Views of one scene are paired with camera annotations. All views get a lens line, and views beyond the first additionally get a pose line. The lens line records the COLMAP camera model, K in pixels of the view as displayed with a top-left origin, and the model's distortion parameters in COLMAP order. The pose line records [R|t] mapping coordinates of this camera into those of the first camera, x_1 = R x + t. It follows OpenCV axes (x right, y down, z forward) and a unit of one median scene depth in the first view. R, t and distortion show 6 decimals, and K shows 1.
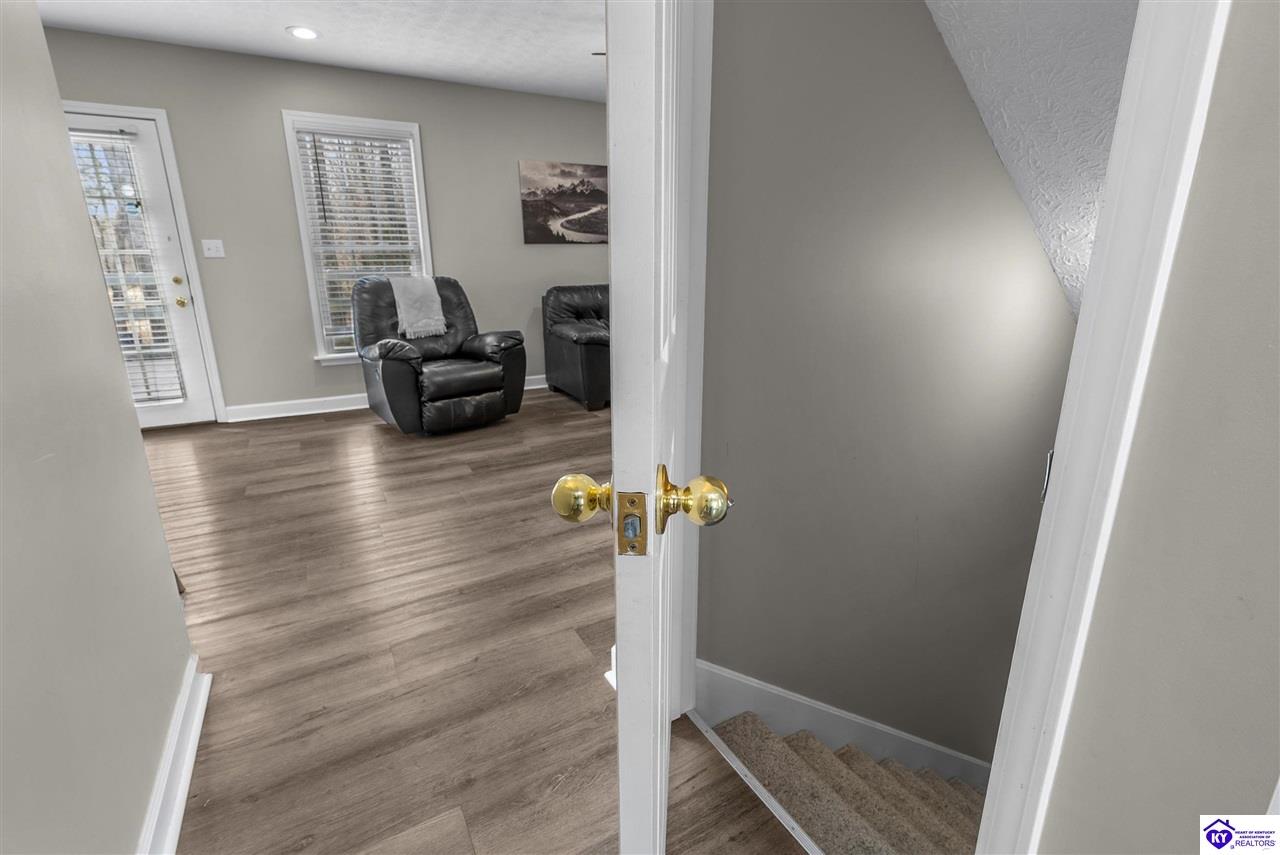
lens RADIAL K [[585.0, 0, 640.8], [0, 585.0, 428.1], [0, 0, 1]] dist [-0.009220, 0.003609]
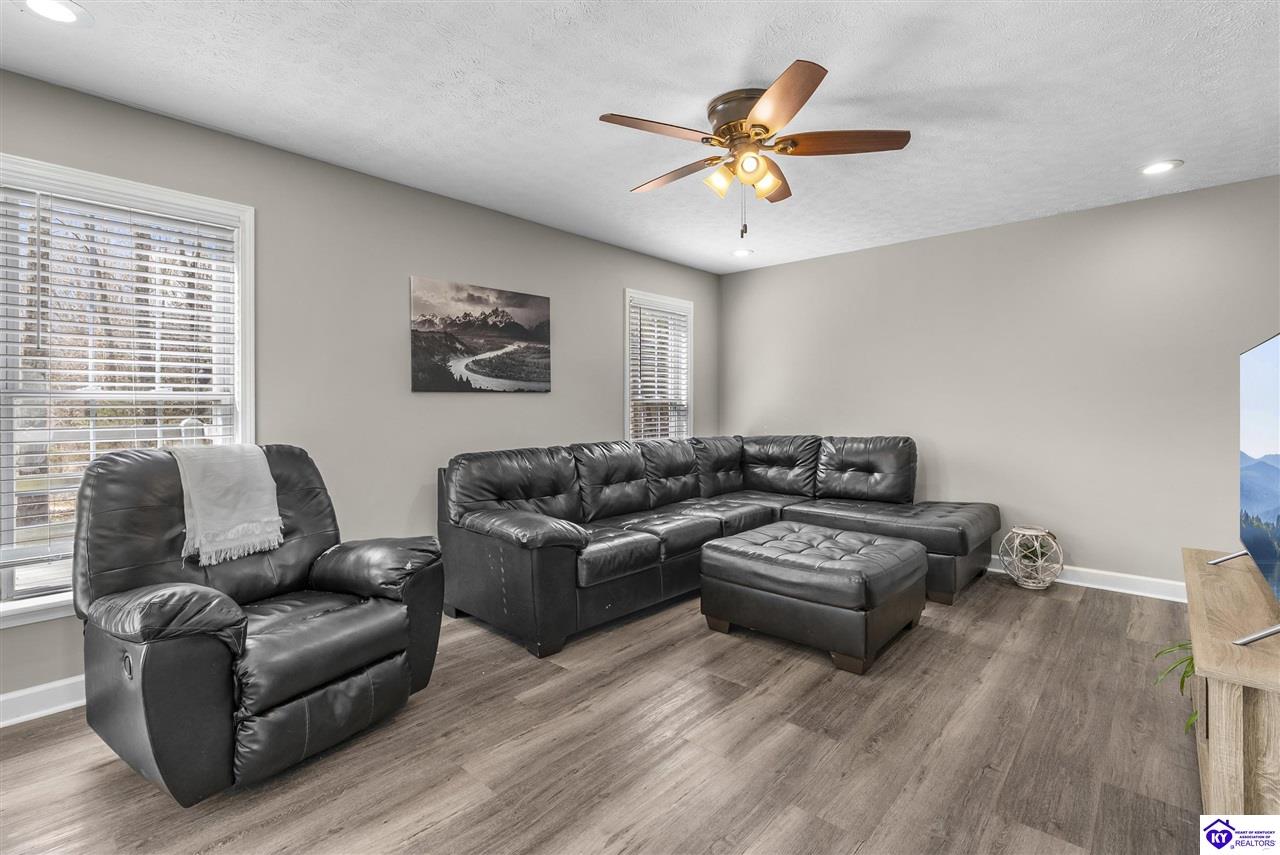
lens RADIAL K [[585.0, 0, 639.9], [0, 585.0, 406.9], [0, 0, 1]] dist [-0.009220, 0.003609]
pose [[0.944742, 0.000779, 0.327815, -0.193289], [0.089887, 0.961055, -0.261330, -0.113252], [-0.315252, 0.276356, 0.907879, 0.355673]]
